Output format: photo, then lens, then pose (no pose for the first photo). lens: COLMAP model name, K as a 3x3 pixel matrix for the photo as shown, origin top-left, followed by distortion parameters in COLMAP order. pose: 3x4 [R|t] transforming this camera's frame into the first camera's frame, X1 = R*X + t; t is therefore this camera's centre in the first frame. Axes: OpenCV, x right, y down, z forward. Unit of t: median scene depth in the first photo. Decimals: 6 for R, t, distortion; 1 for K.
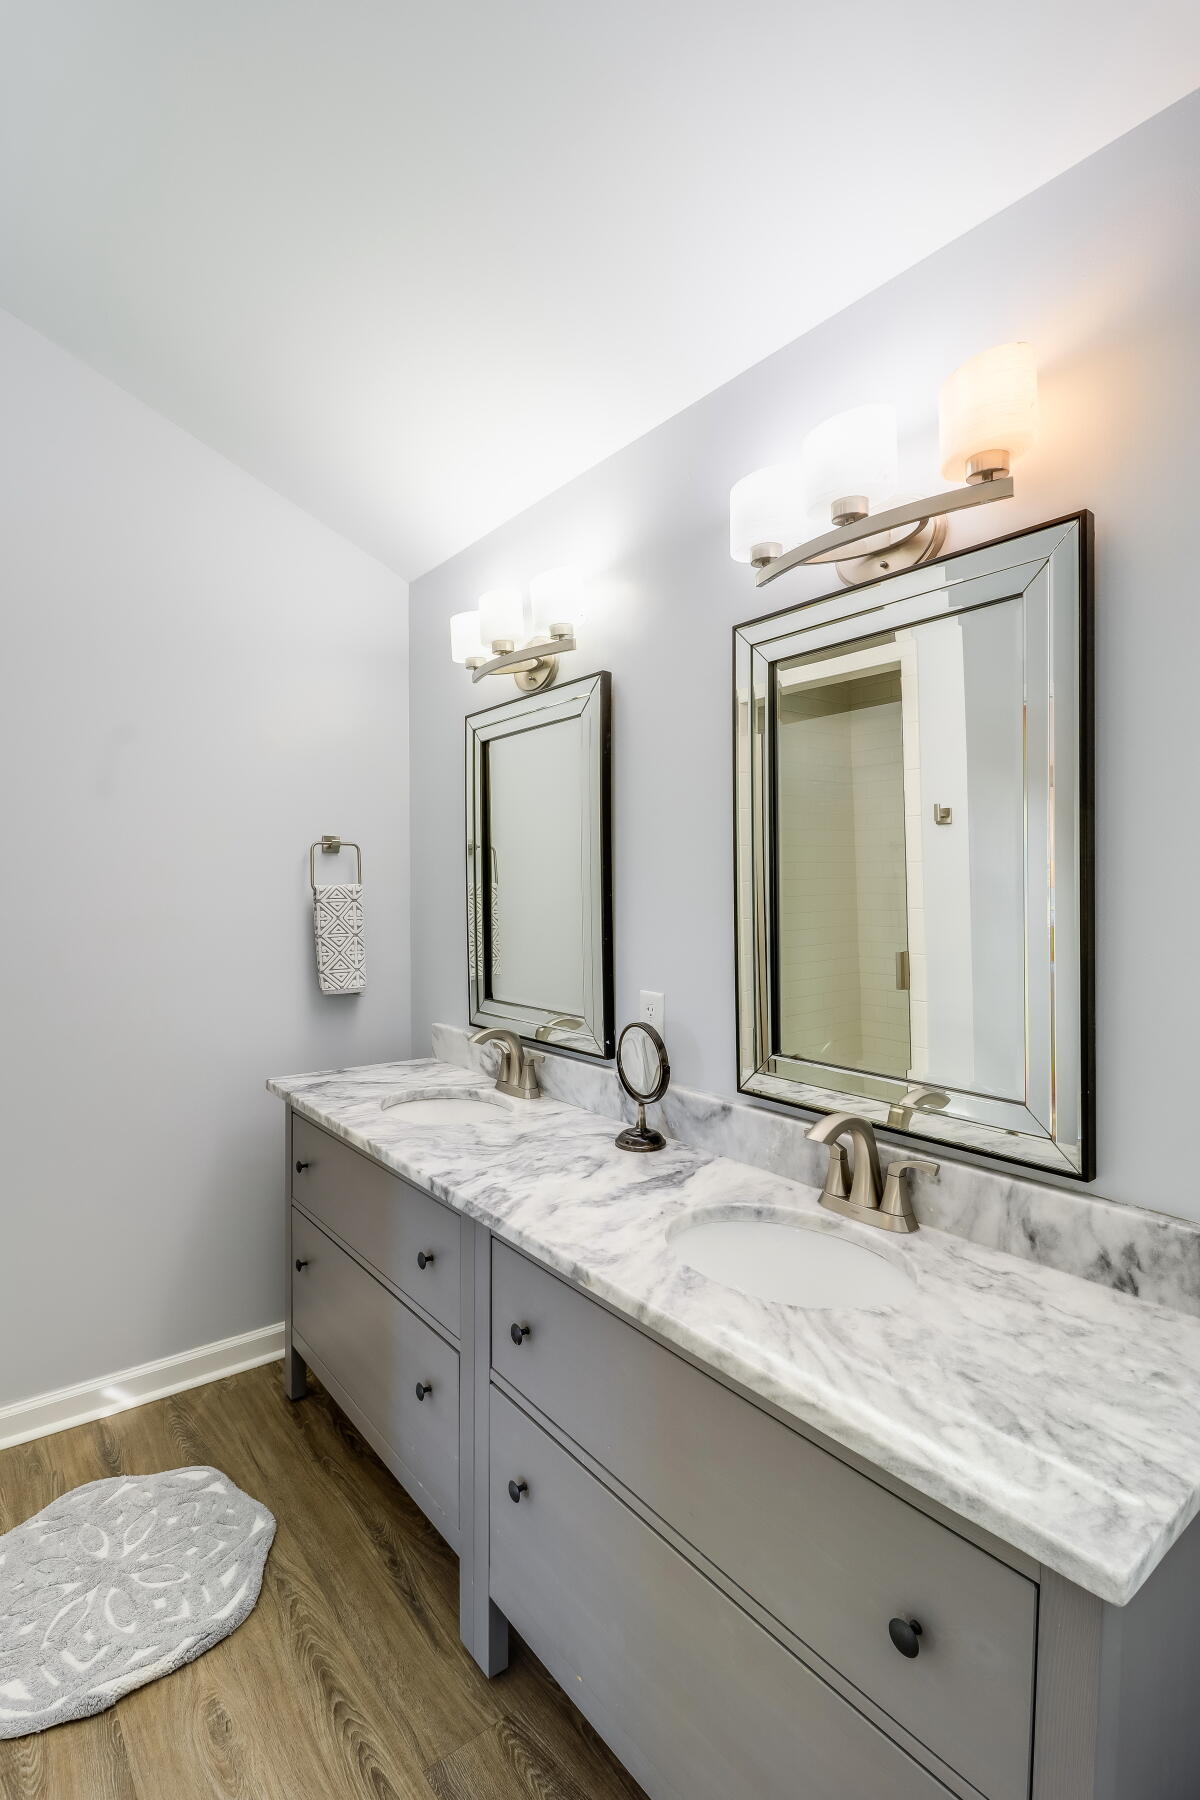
lens RADIAL K [[859.1, 0, 599.6], [0, 859.1, 893.0], [0, 0, 1]] dist [-0.010689, -0.001840]
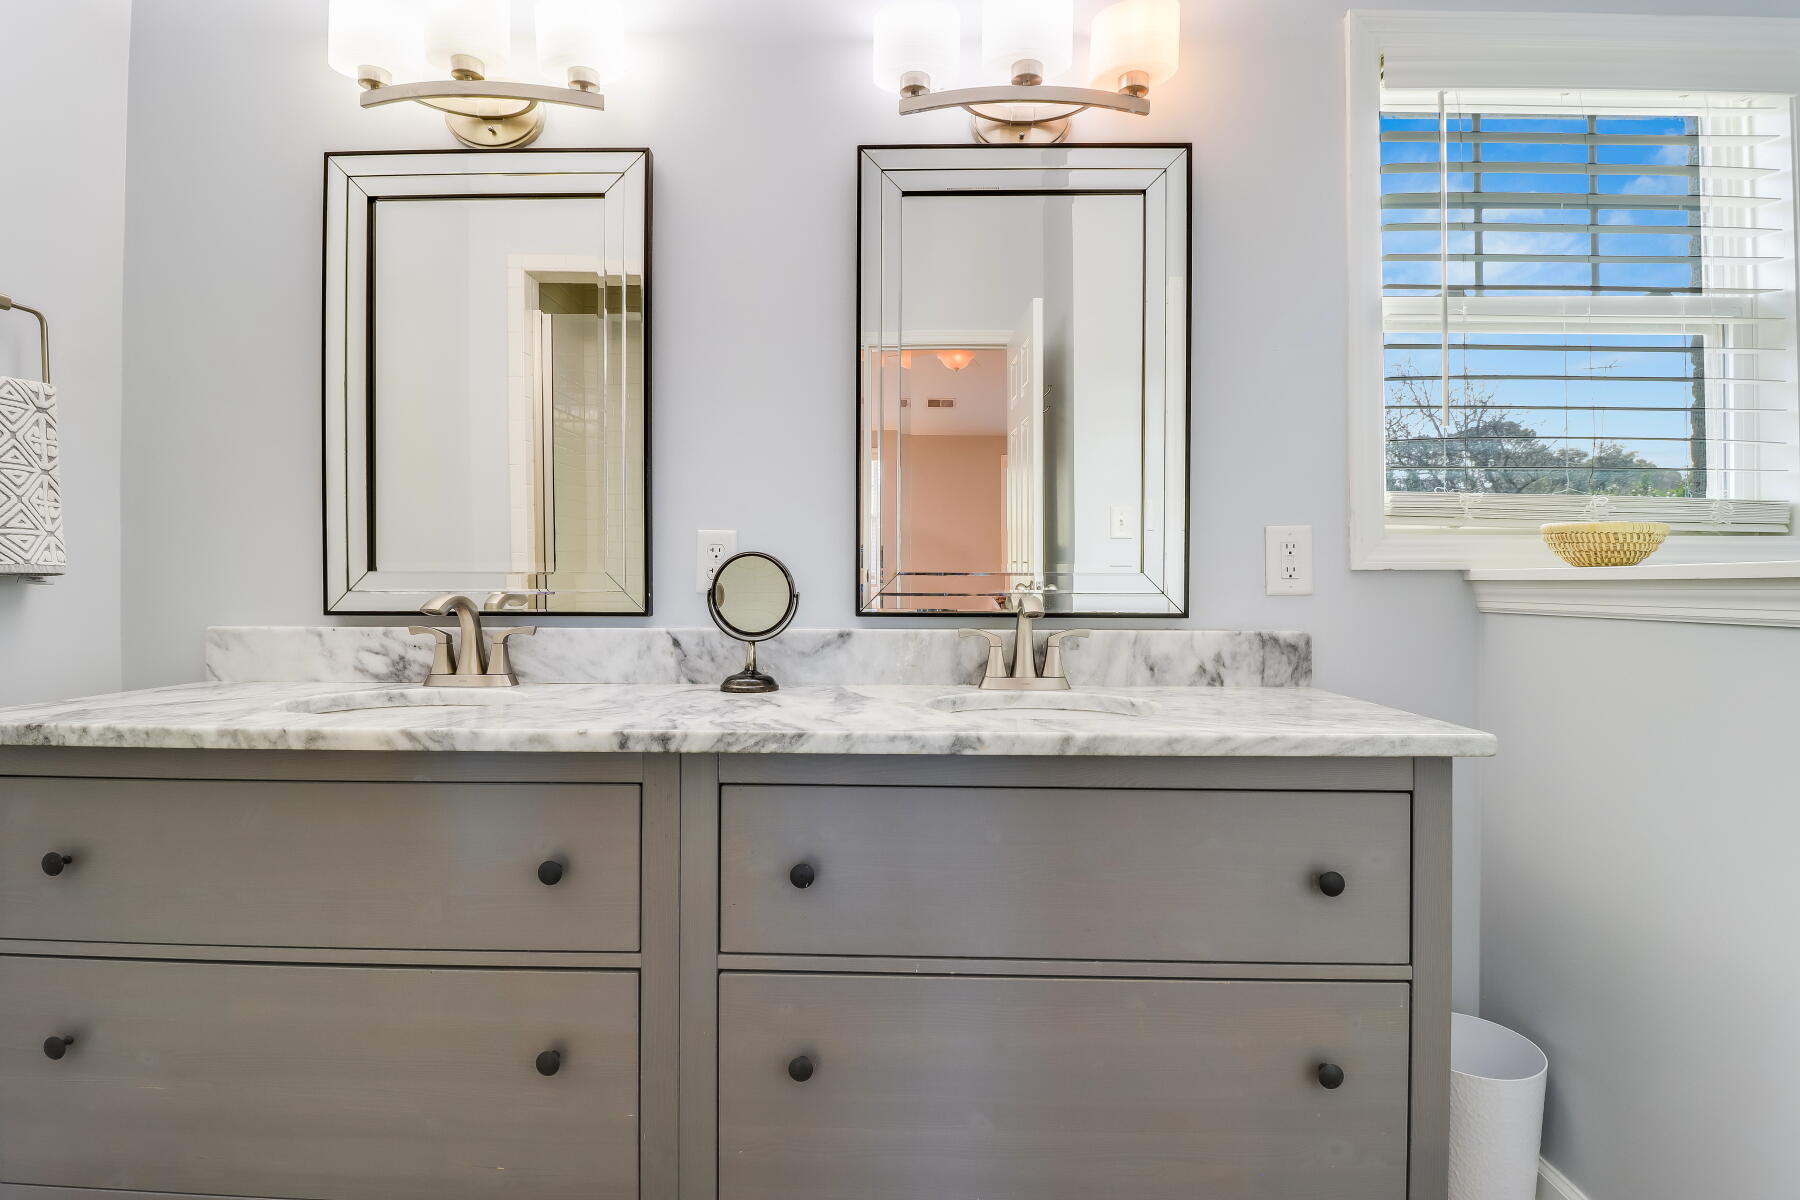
lens RADIAL K [[847.2, 0, 899.7], [0, 847.2, 593.8], [0, 0, 1]] dist [-0.002143, -0.002095]
pose [[0.622343, -0.006940, 0.782714, -0.700193], [0.005186, 0.999975, 0.004742, 0.244511], [-0.782727, 0.001108, 0.622364, 0.423584]]
